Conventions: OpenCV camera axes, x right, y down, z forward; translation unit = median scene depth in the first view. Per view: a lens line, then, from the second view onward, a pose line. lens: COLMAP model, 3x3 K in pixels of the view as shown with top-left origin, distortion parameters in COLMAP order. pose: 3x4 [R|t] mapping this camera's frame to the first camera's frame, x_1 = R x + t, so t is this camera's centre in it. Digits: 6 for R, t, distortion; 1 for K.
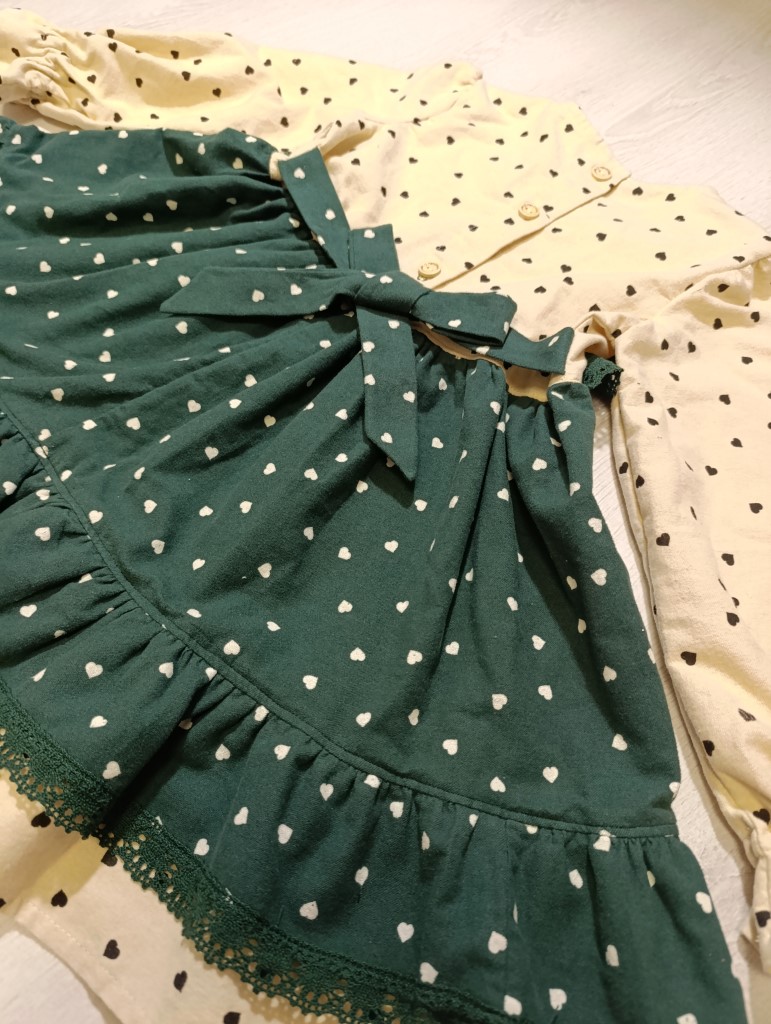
lens RADIAL K [[729.6, 0, 368.1], [0, 729.6, 510.2], [0, 0, 1]] dist [-0.006752, -0.015618]
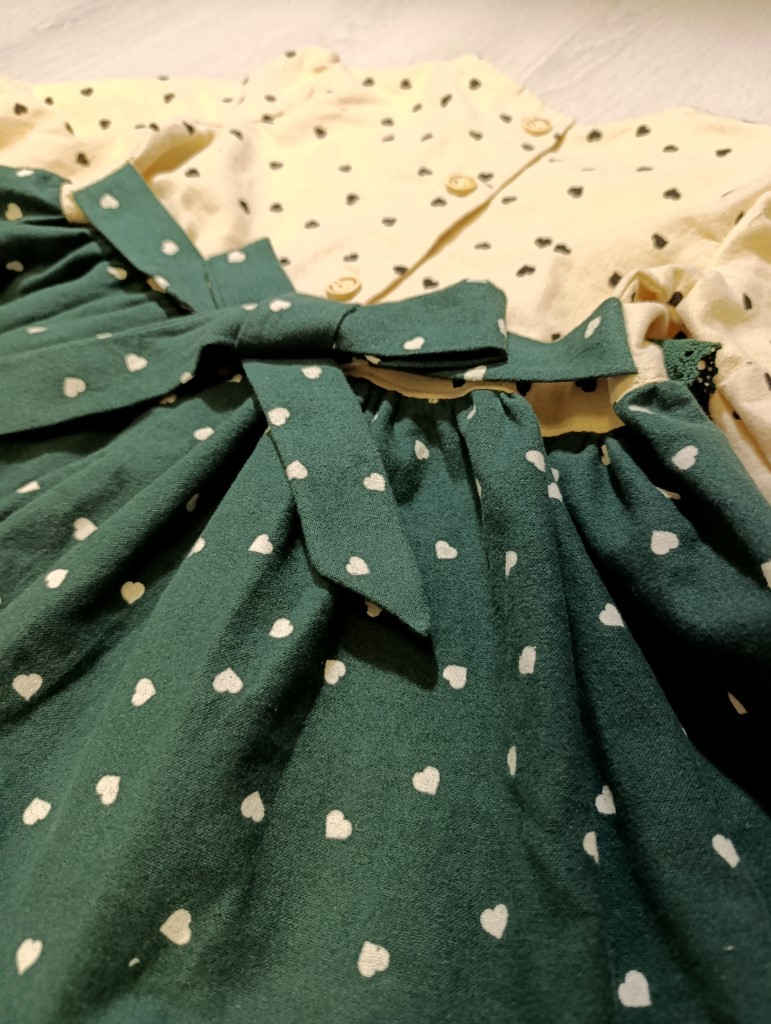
lens RADIAL K [[729.6, 0, 384.0], [0, 729.6, 519.1], [0, 0, 1]] dist [-0.006752, -0.015618]
pose [[0.960419, -0.253286, 0.115935, -0.007092], [0.266303, 0.956956, -0.115405, -0.063058], [-0.081714, 0.141711, 0.986530, 0.454314]]
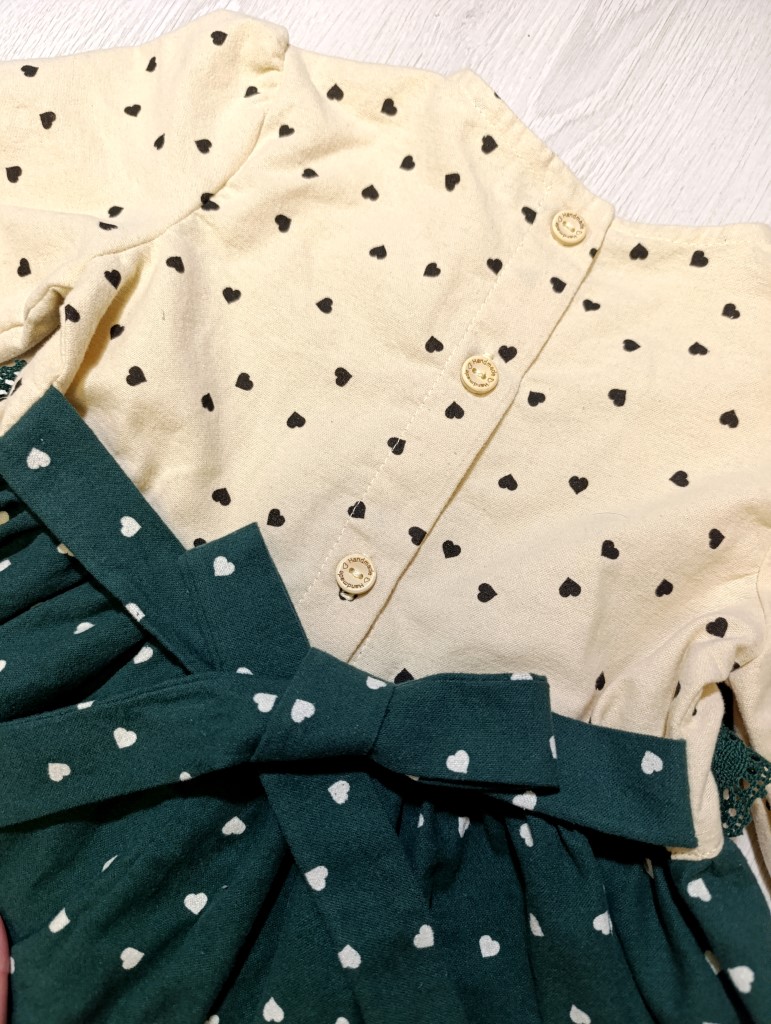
lens RADIAL K [[729.6, 0, 389.8], [0, 729.6, 517.9], [0, 0, 1]] dist [-0.006752, -0.015618]
pose [[0.933867, -0.337907, 0.117095, 0.067311], [0.285235, 0.901289, 0.326066, -0.610238], [-0.215717, -0.271102, 0.938067, 0.563157]]
